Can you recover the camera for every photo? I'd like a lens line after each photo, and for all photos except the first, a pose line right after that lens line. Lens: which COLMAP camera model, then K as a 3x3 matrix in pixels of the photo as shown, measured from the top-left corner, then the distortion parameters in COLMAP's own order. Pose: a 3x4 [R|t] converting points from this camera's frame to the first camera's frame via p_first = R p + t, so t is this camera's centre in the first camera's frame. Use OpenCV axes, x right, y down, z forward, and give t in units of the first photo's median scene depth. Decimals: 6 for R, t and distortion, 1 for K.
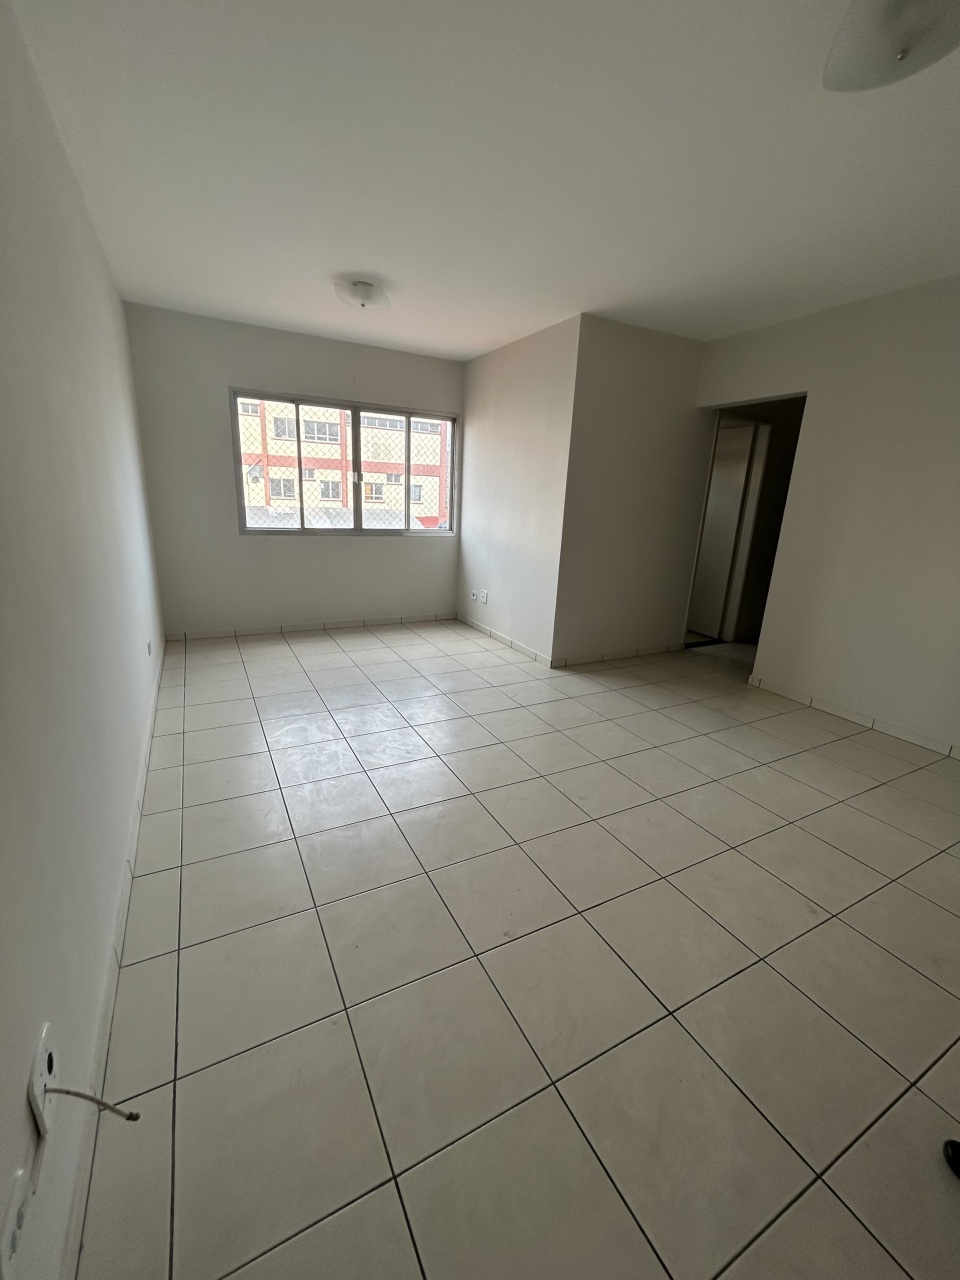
lens RADIAL K [[517.5, 0, 480.0], [0, 517.5, 640.0], [0, 0, 1]] dist [-0.003312, 0.000839]
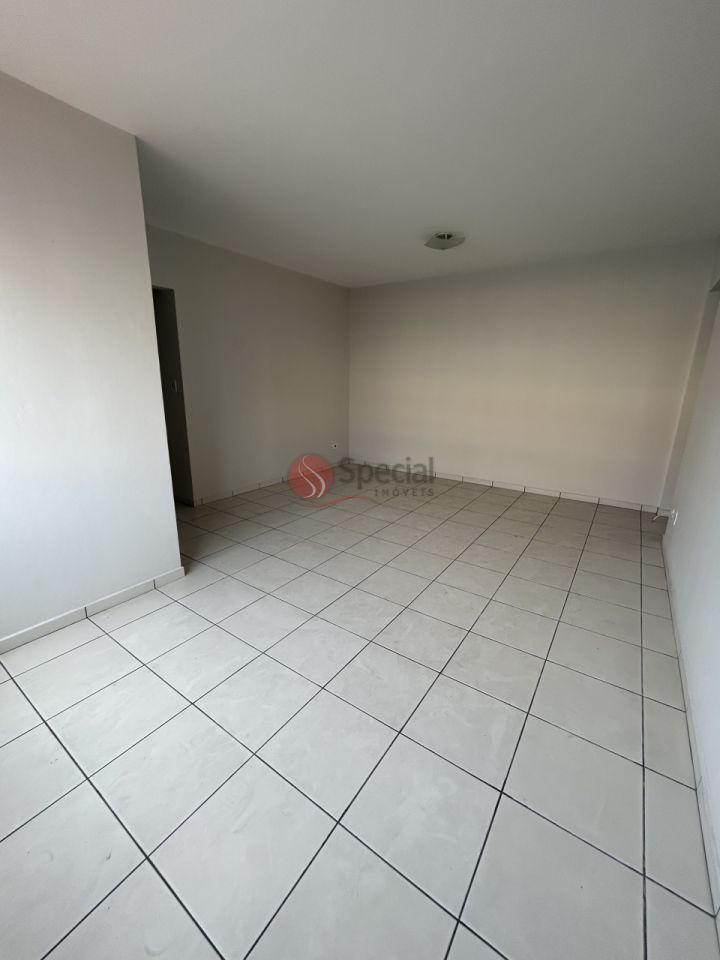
lens RADIAL K [[388.2, 0, 360.0], [0, 388.2, 480.0], [0, 0, 1]] dist [-0.003312, 0.000839]
pose [[-0.455797, -0.274766, 0.846612, -0.440432], [0.210263, 0.891002, 0.402374, -0.253075], [-0.864892, 0.361412, -0.348343, 0.822863]]
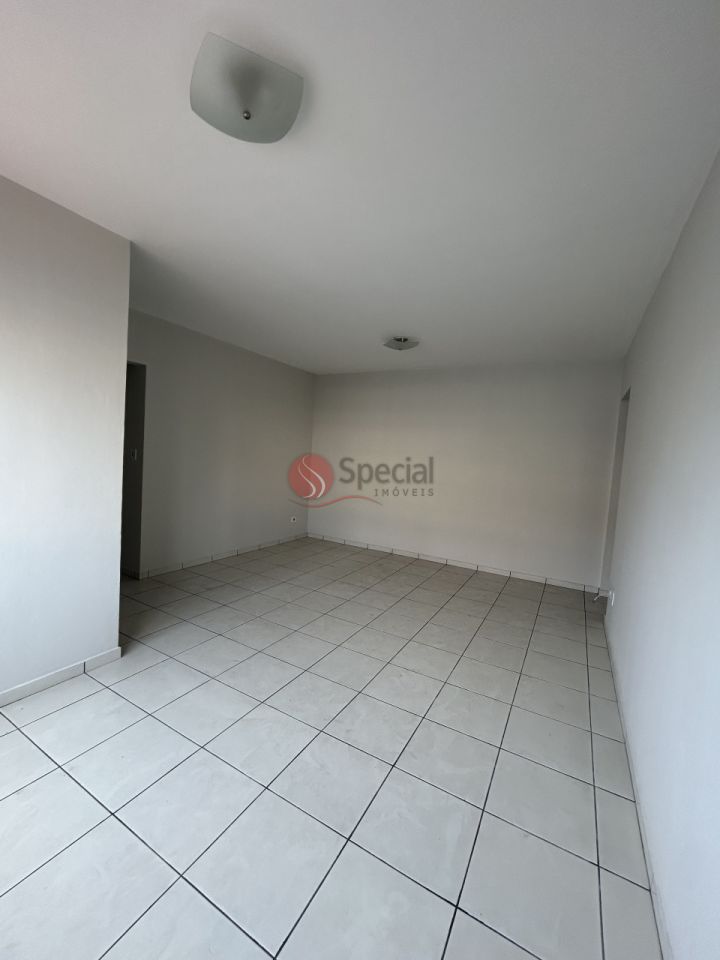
lens RADIAL K [[390.6, 0, 360.3], [0, 390.6, 473.7], [0, 0, 1]] dist [-0.000798, 0.000475]
pose [[-0.537765, -0.120033, 0.834506, -0.461279], [0.144703, 0.961985, 0.231618, -0.265608], [-0.830584, 0.245311, -0.499953, 0.831427]]
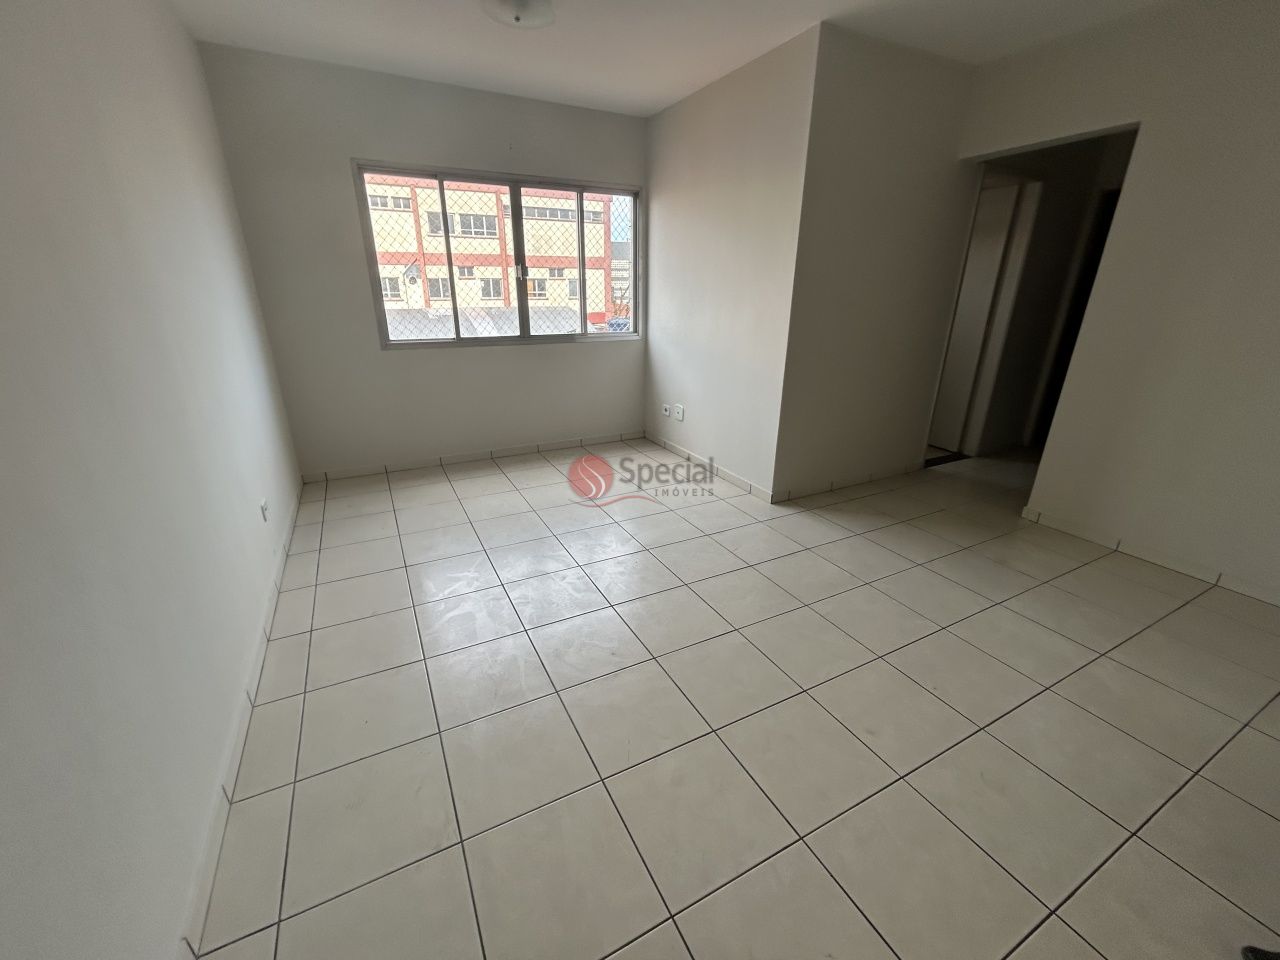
lens RADIAL K [[517.5, 0, 640.0], [0, 517.5, 480.0], [0, 0, 1]] dist [-0.003312, 0.000839]
pose [[0.999264, -0.032104, -0.020992, -0.045299], [0.033740, 0.995987, 0.082900, -0.051015], [0.018247, -0.083547, 0.996337, 0.171176]]
